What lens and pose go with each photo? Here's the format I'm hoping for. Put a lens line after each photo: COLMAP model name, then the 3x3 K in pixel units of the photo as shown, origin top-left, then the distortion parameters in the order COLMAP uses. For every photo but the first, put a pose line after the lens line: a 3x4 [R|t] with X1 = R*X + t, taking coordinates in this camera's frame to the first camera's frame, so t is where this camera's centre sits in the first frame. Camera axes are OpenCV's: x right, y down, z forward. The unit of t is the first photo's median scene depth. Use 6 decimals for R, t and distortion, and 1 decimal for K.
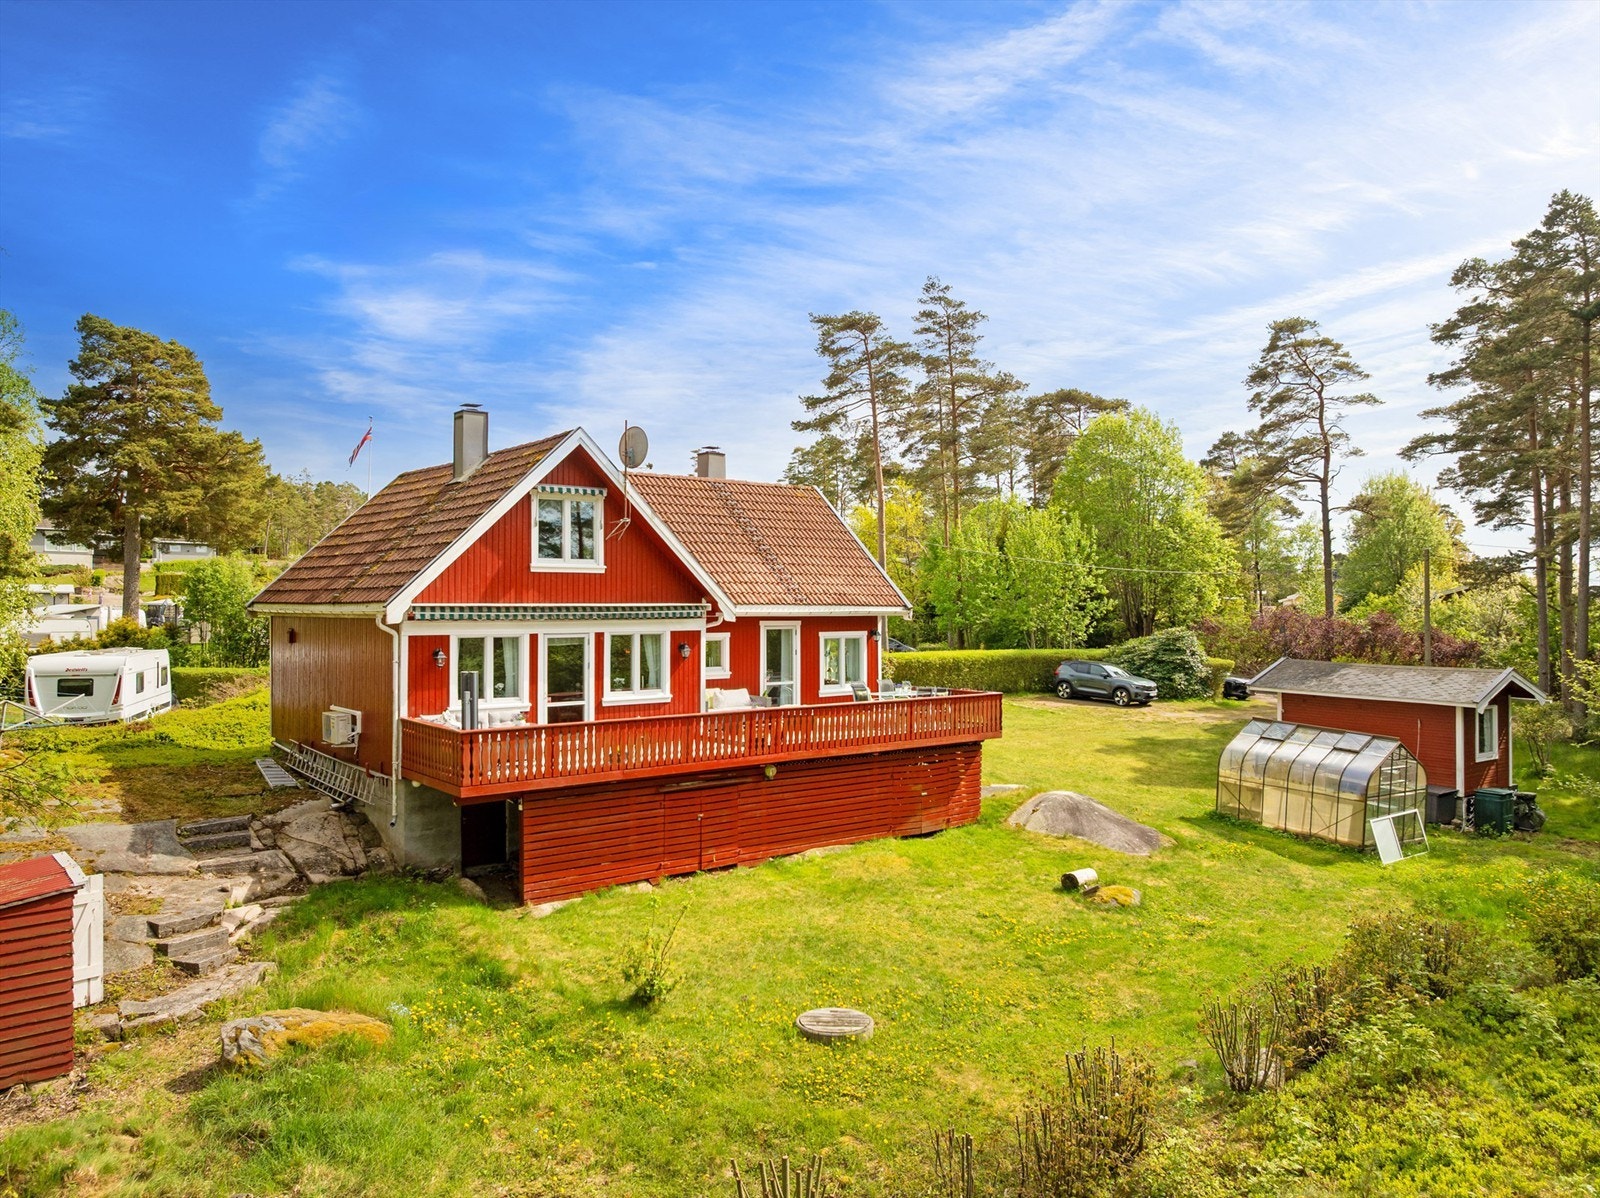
lens RADIAL K [[1119.8, 0, 805.2], [0, 1119.8, 594.1], [0, 0, 1]] dist [-0.042613, 0.009469]
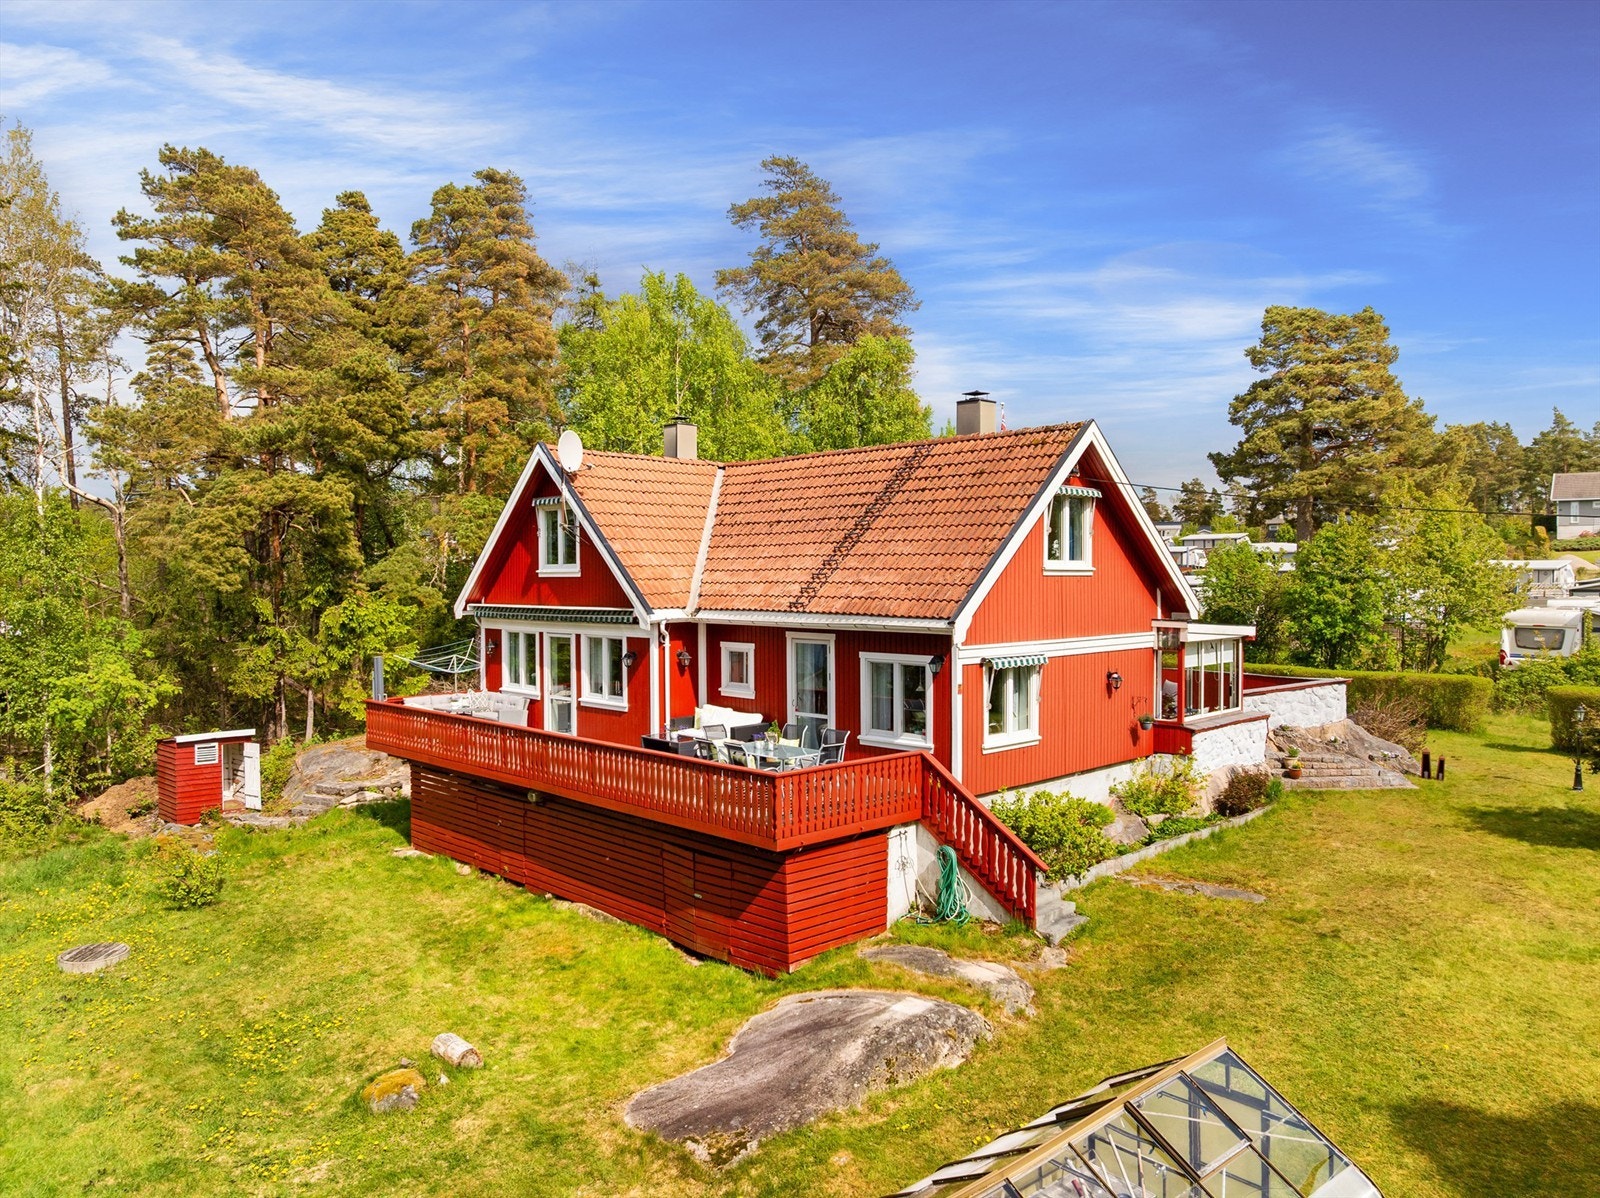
lens RADIAL K [[1119.8, 0, 805.2], [0, 1119.8, 594.1], [0, 0, 1]] dist [-0.042613, 0.009469]
pose [[0.112210, 0.016515, -0.993547, 0.832899], [0.012942, 0.999753, 0.018080, -0.017958], [0.993600, -0.014887, 0.111968, 1.049298]]
